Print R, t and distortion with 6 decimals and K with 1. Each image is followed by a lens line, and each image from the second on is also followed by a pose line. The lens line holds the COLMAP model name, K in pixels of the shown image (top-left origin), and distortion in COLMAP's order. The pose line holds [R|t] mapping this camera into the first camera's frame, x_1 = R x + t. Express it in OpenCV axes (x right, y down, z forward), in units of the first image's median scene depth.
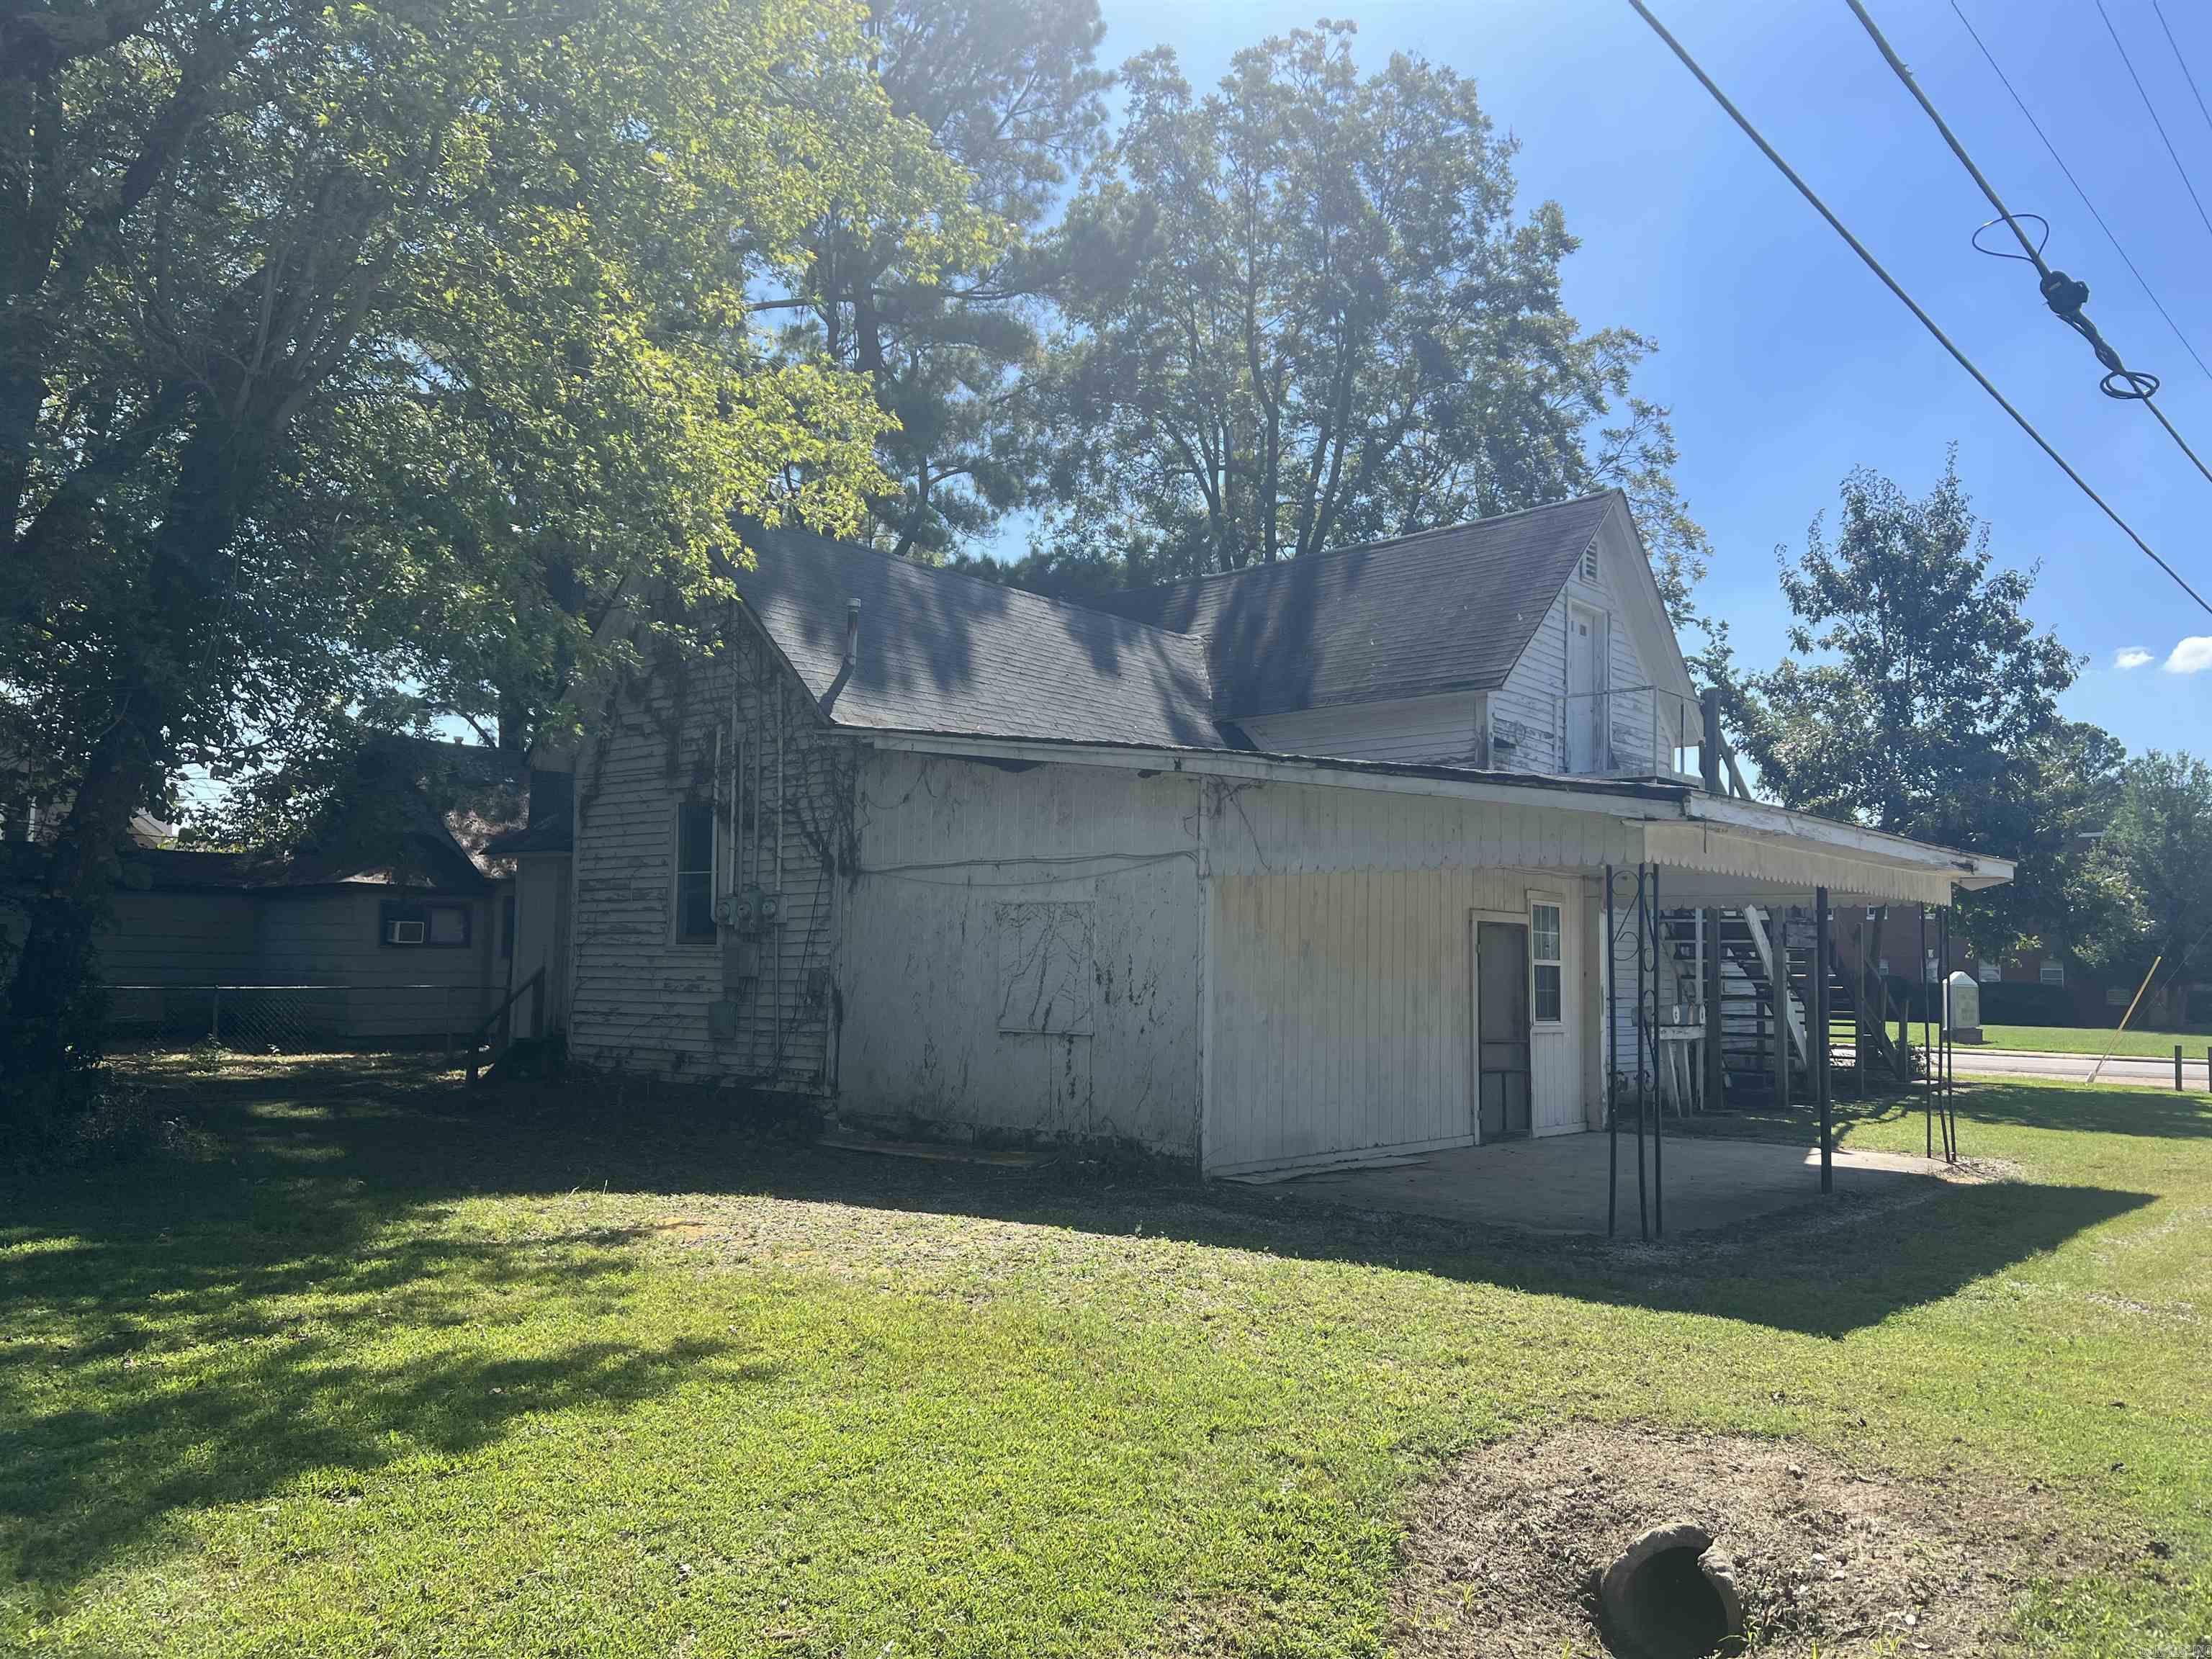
lens RADIAL K [[1682.4, 0, 1089.8], [0, 1682.4, 817.2], [0, 0, 1]] dist [0.042500, -0.051934]
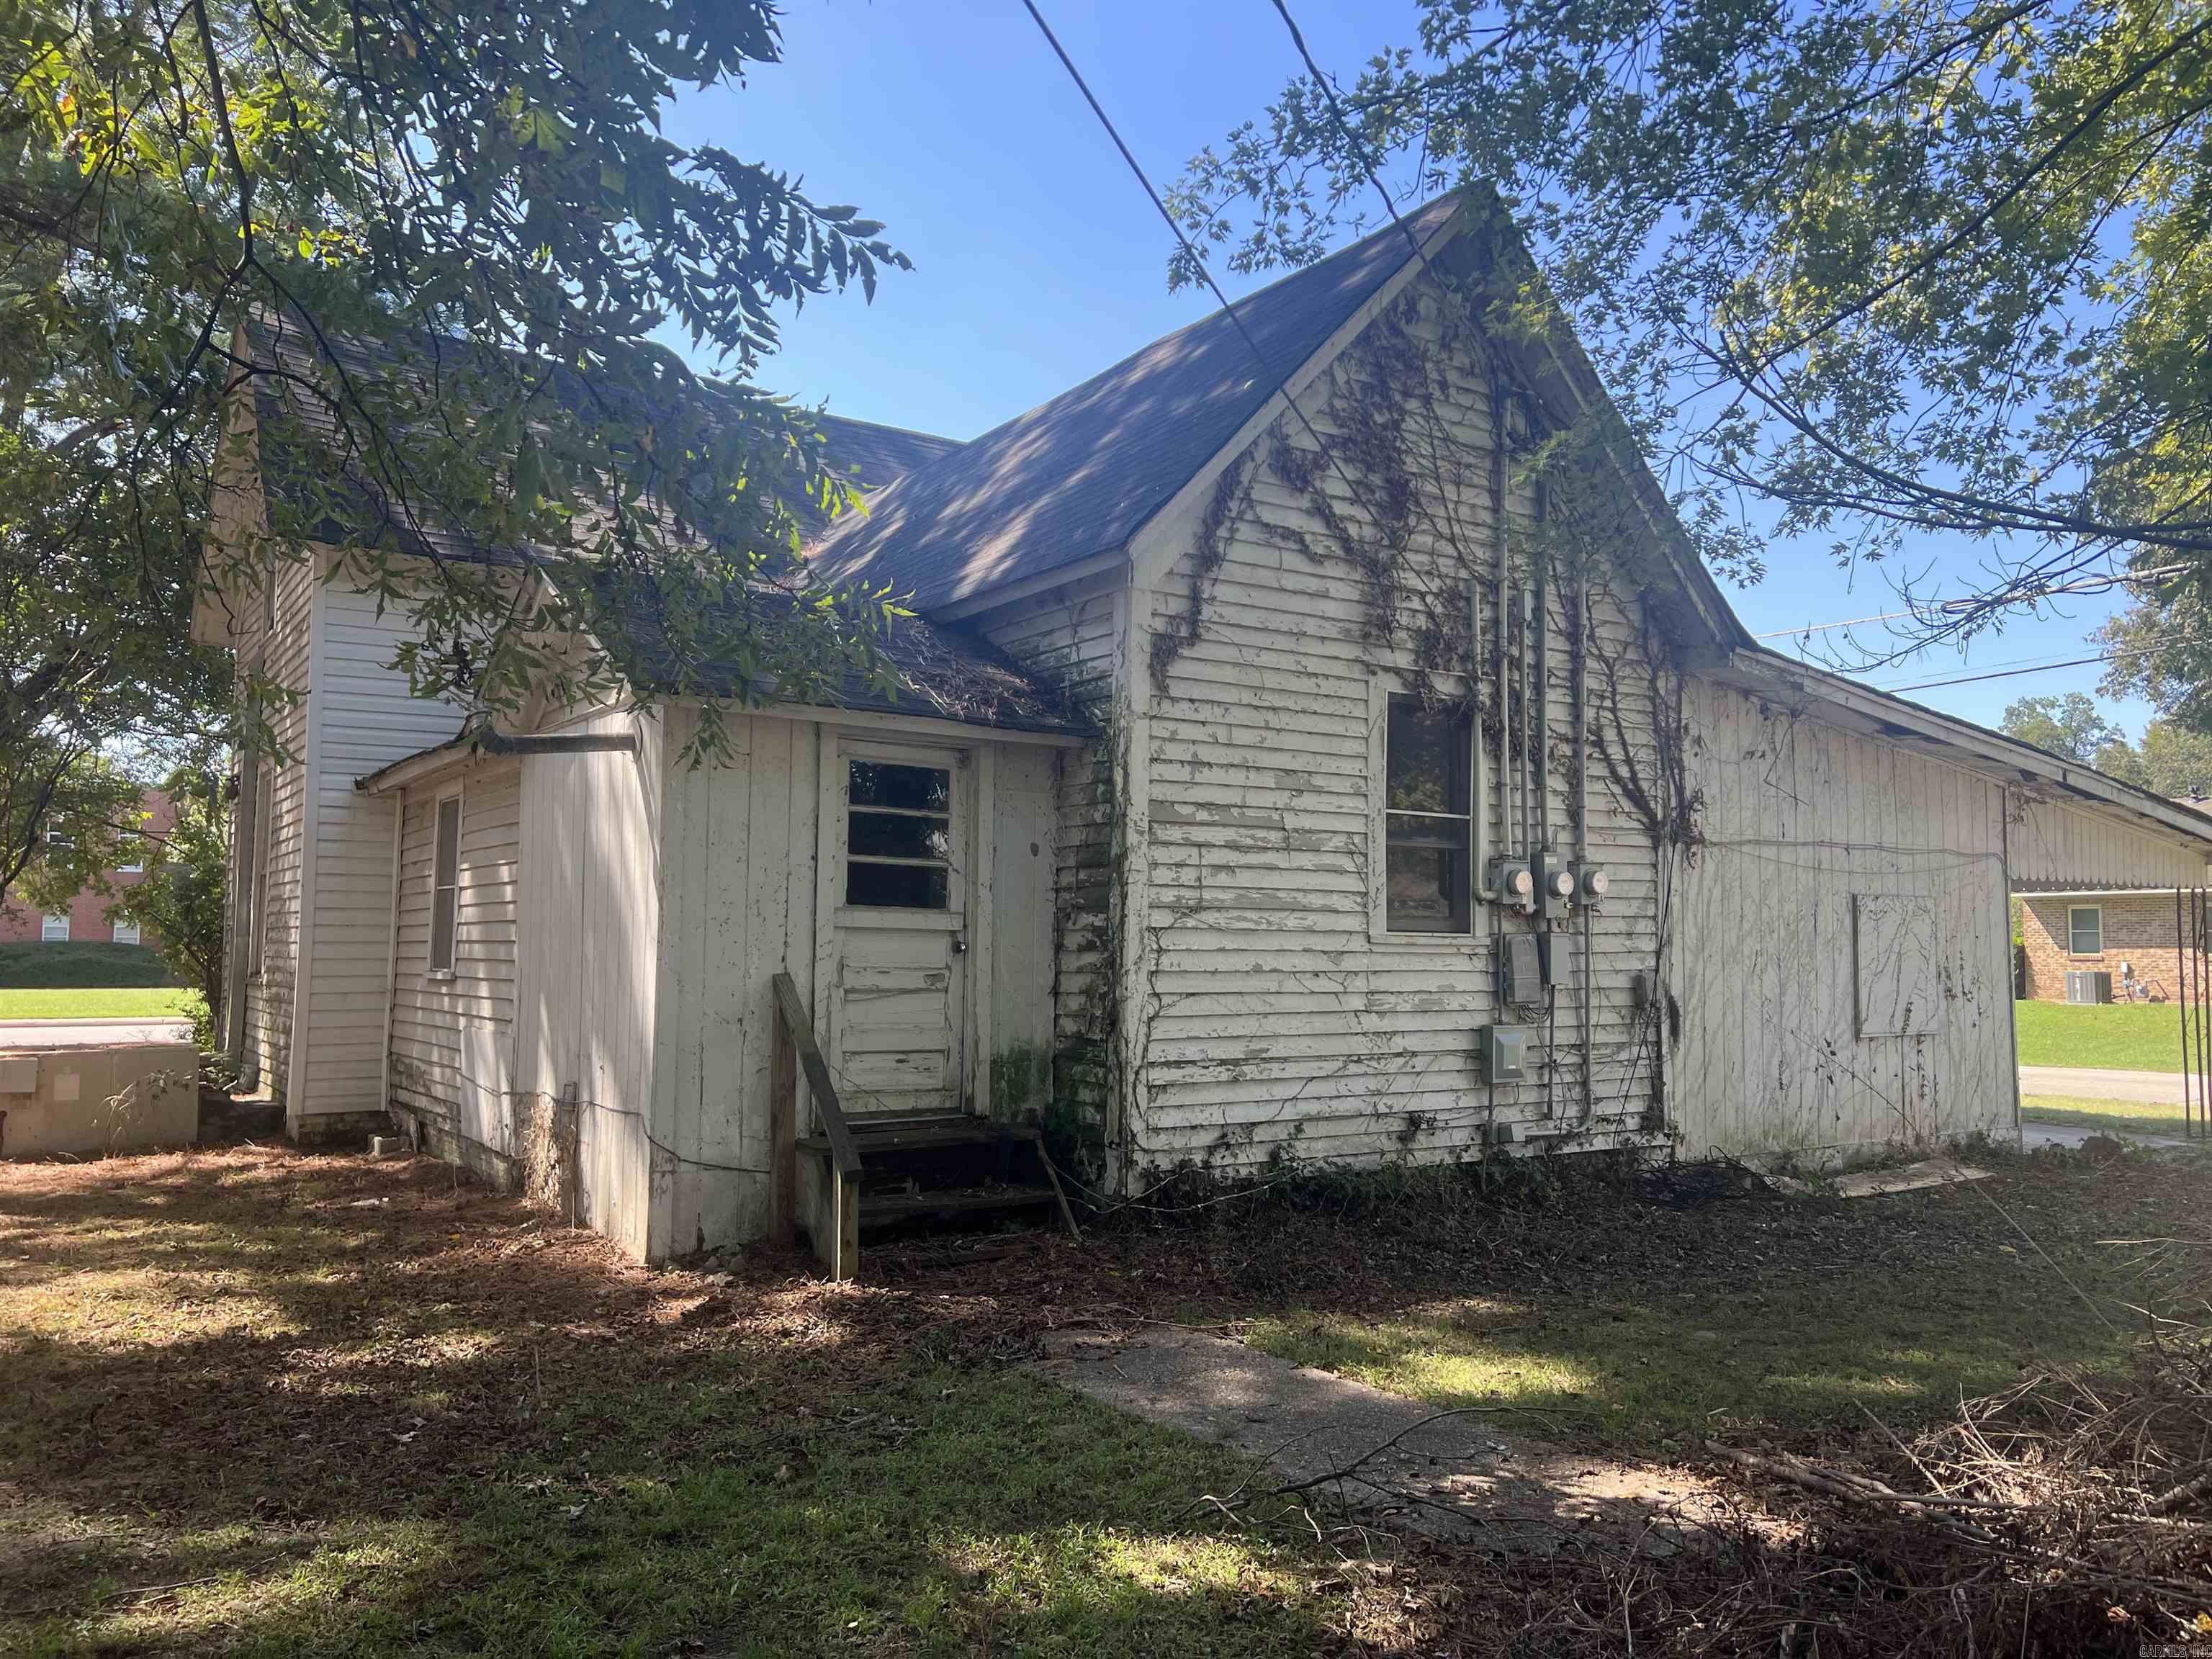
lens RADIAL K [[1682.4, 0, 1123.2], [0, 1682.4, 826.9], [0, 0, 1]] dist [0.042500, -0.051934]
pose [[0.270209, 0.057104, 0.961107, -0.963845], [-0.090344, 0.995339, -0.033739, 0.077364], [-0.958554, -0.077714, 0.274108, 1.073763]]
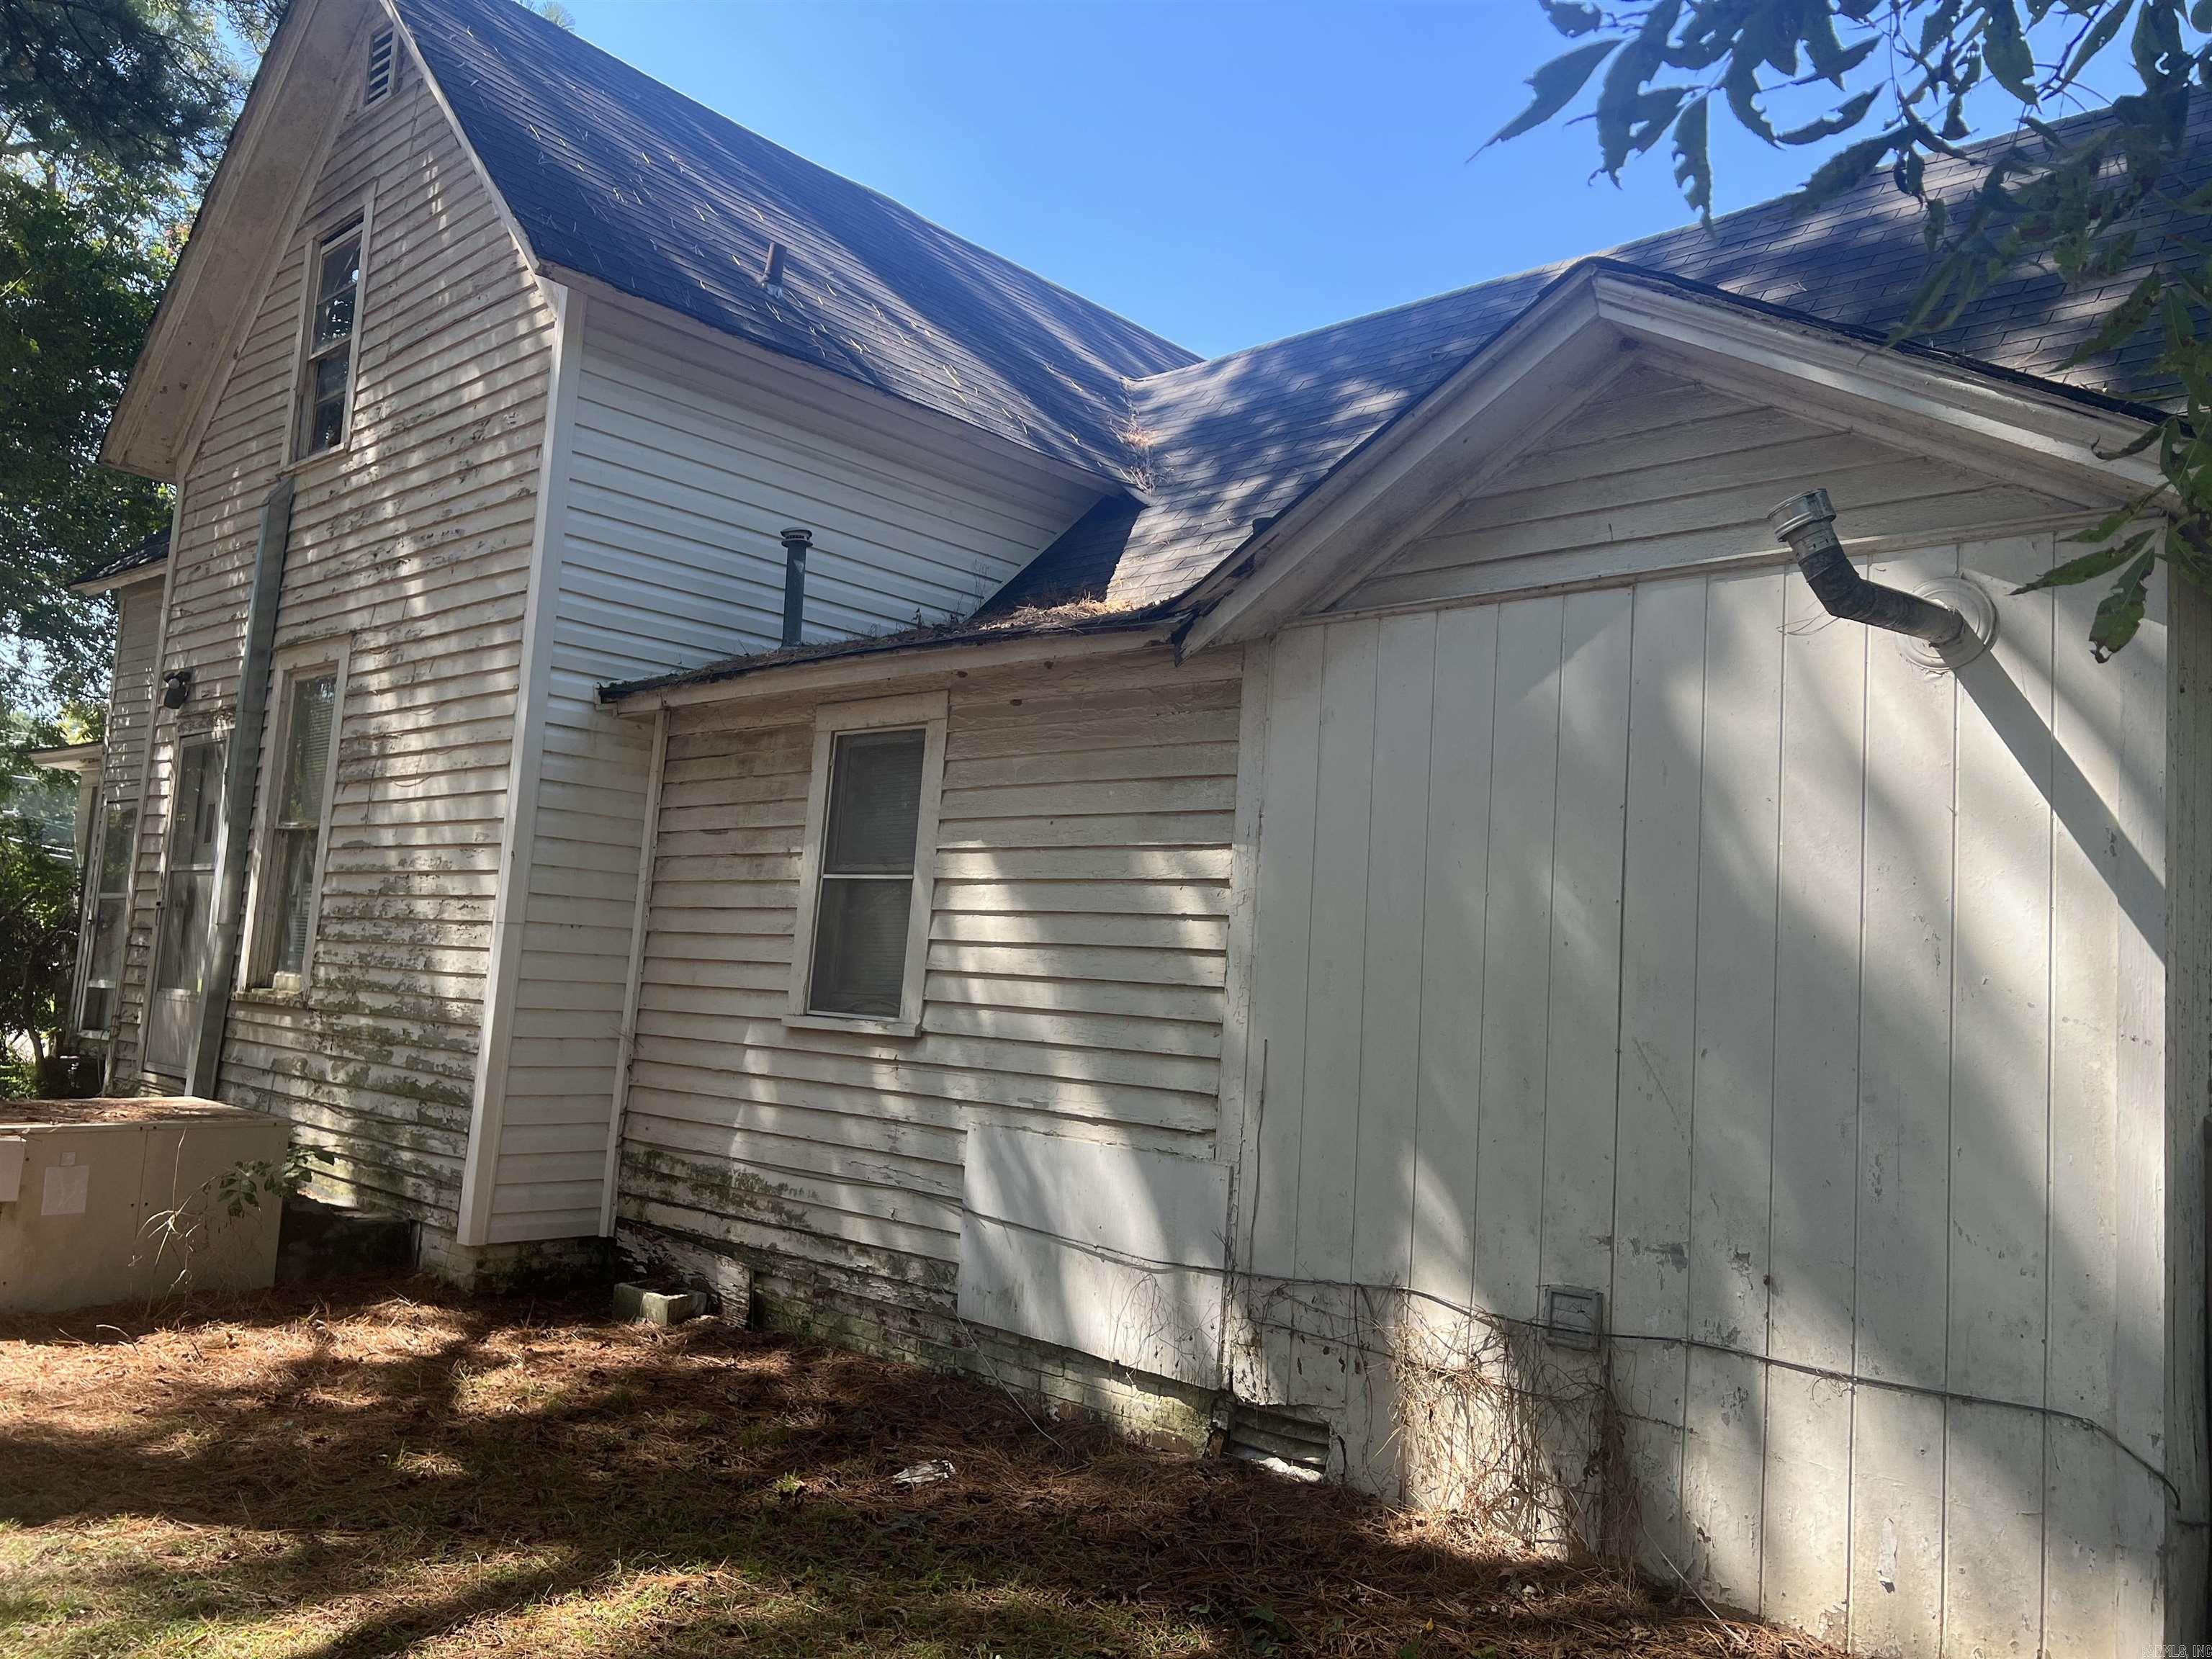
lens RADIAL K [[1682.4, 0, 1099.7], [0, 1682.4, 821.2], [0, 0, 1]] dist [0.042500, -0.051934]
pose [[0.041249, 0.095108, 0.994612, -0.758598], [-0.157401, 0.983648, -0.087532, 0.120094], [-0.986673, -0.152942, 0.055544, 1.480172]]
